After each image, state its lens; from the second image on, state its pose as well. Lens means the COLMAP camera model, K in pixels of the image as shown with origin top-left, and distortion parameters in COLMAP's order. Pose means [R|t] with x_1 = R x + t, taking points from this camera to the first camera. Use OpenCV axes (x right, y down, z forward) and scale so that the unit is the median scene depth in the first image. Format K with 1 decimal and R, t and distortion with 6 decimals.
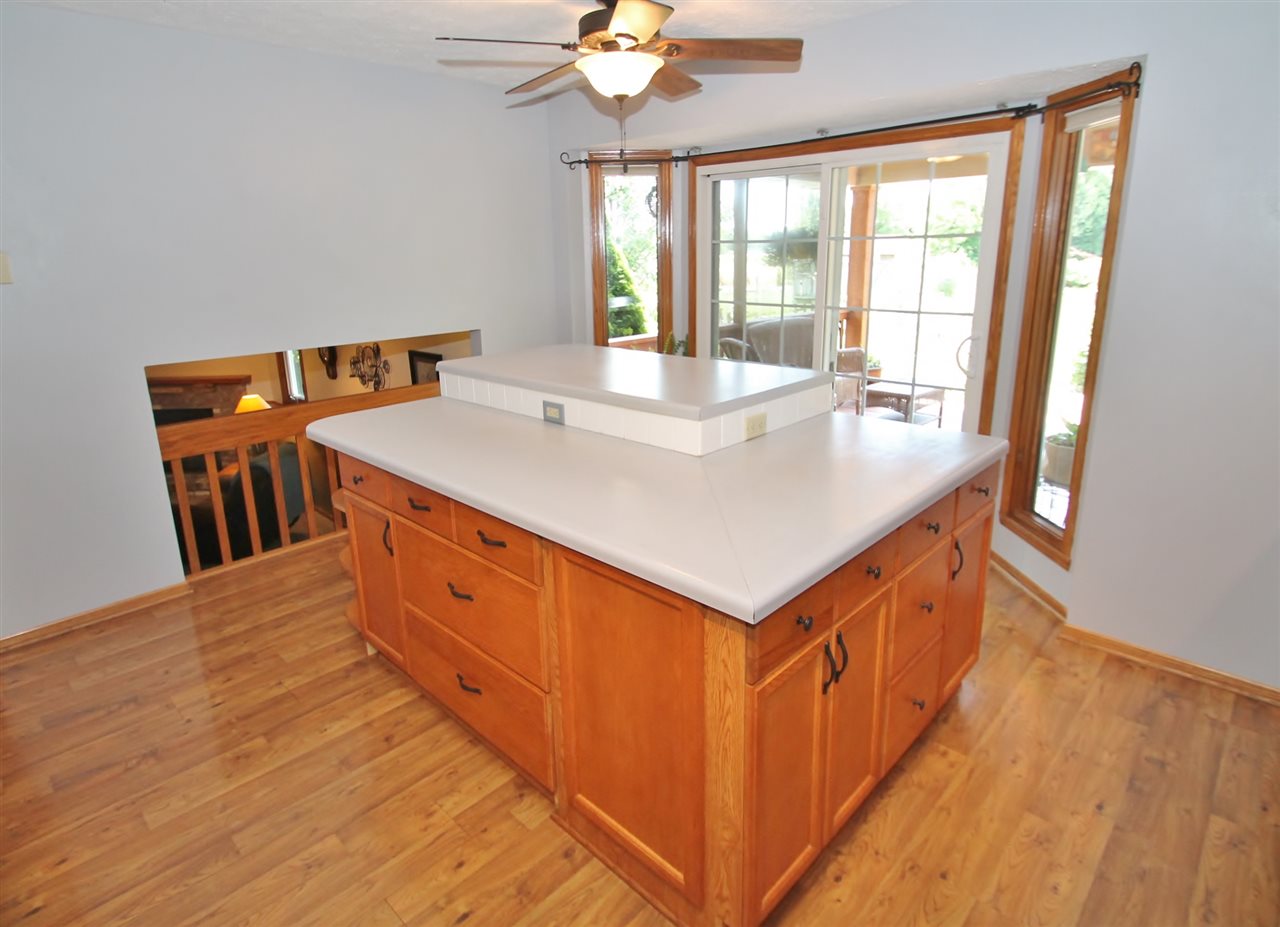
lens RADIAL K [[680.1, 0, 642.9], [0, 680.1, 417.6], [0, 0, 1]] dist [-0.002114, -0.001104]
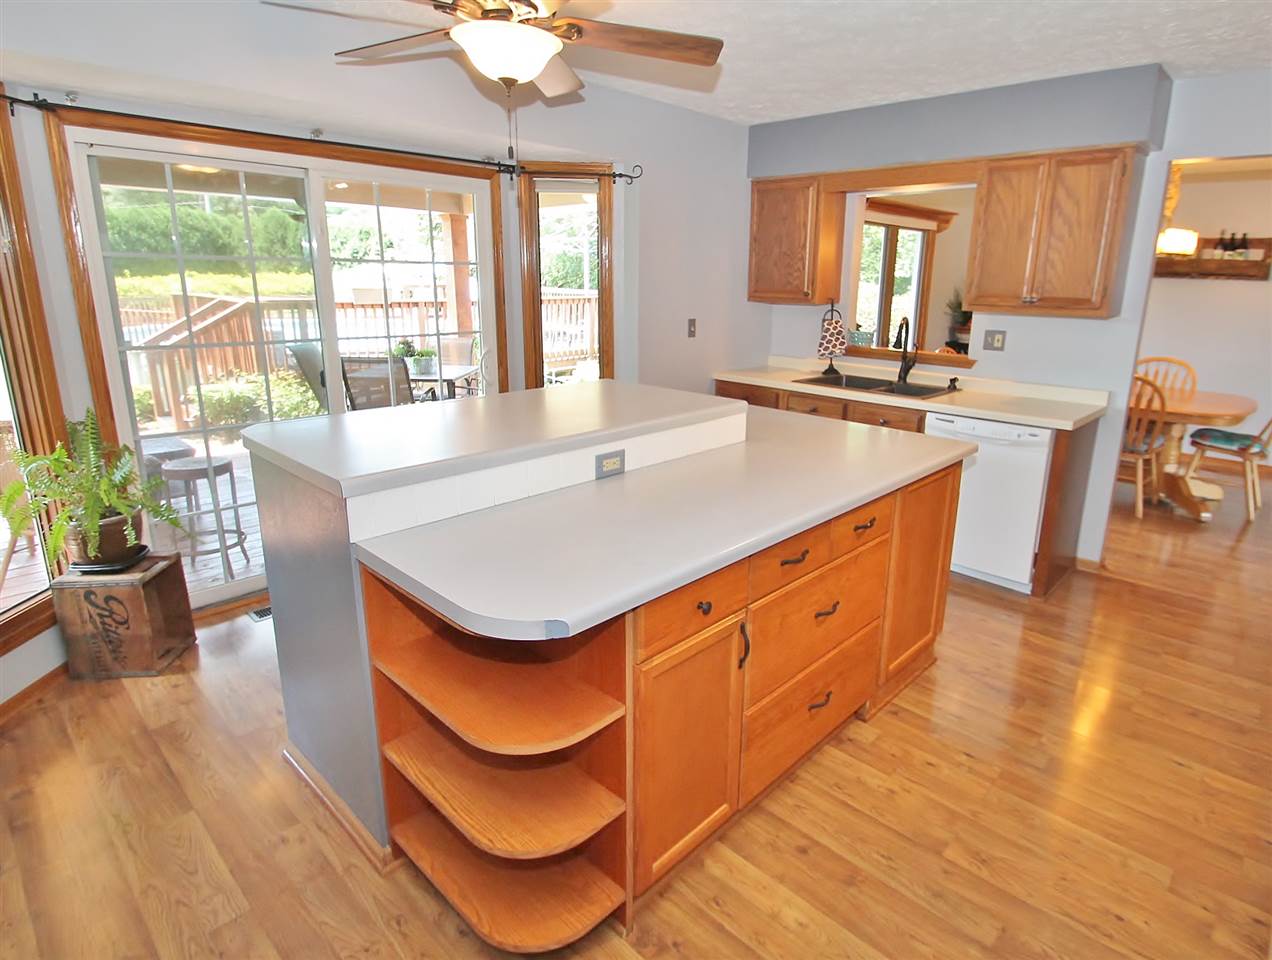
lens RADIAL K [[721.2, 0, 642.1], [0, 721.2, 457.3], [0, 0, 1]] dist [0.003606, -0.000187]
pose [[0.010275, -0.227363, 0.973756, -1.113214], [0.225122, 0.949333, 0.219285, -0.226020], [-0.974276, 0.216961, 0.060939, 1.011310]]
